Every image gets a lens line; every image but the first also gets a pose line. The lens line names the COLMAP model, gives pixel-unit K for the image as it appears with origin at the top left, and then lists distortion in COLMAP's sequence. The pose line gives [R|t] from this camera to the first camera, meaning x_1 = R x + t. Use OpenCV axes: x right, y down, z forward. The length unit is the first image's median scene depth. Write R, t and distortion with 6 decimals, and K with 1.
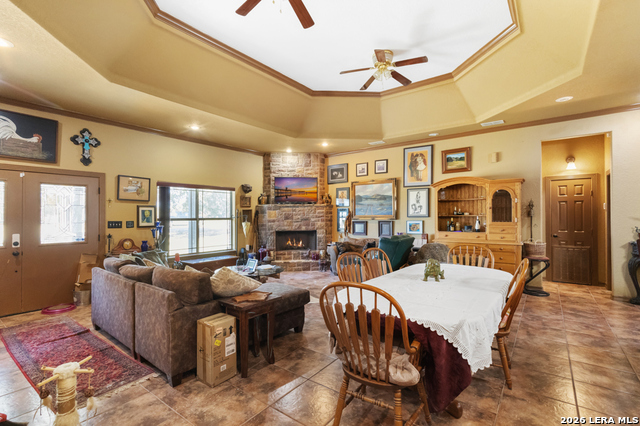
lens RADIAL K [[295.2, 0, 314.9], [0, 295.2, 209.7], [0, 0, 1]] dist [-0.001728, 0.000845]
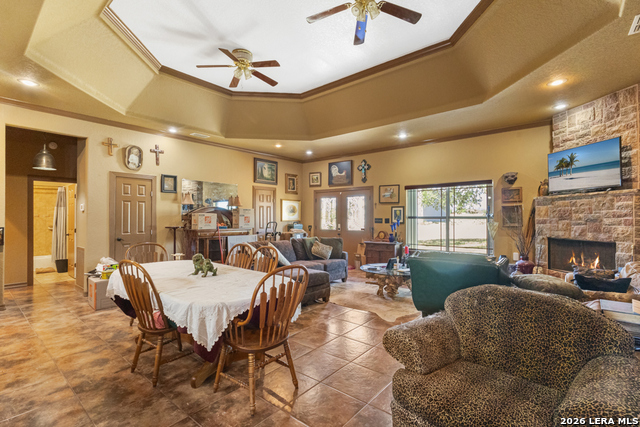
lens RADIAL K [[295.2, 0, 322.6], [0, 295.2, 210.8], [0, 0, 1]] dist [-0.001728, 0.000845]
pose [[-0.023009, -0.014014, -0.999637, 0.561662], [0.023531, 0.999617, -0.014555, 0.012723], [0.999458, -0.023858, -0.022670, 0.559700]]
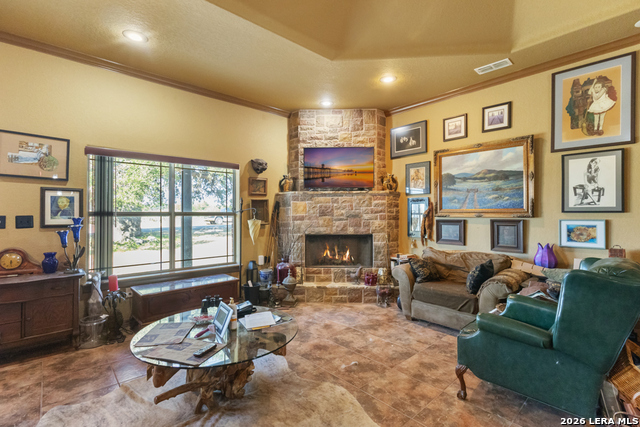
lens RADIAL K [[295.2, 0, 317.3], [0, 295.2, 207.9], [0, 0, 1]] dist [-0.001728, 0.000845]
pose [[0.985315, 0.002125, -0.170734, -0.002641], [-0.001786, 0.999996, 0.002139, 0.016639], [0.170738, -0.001802, 0.985315, 0.424623]]
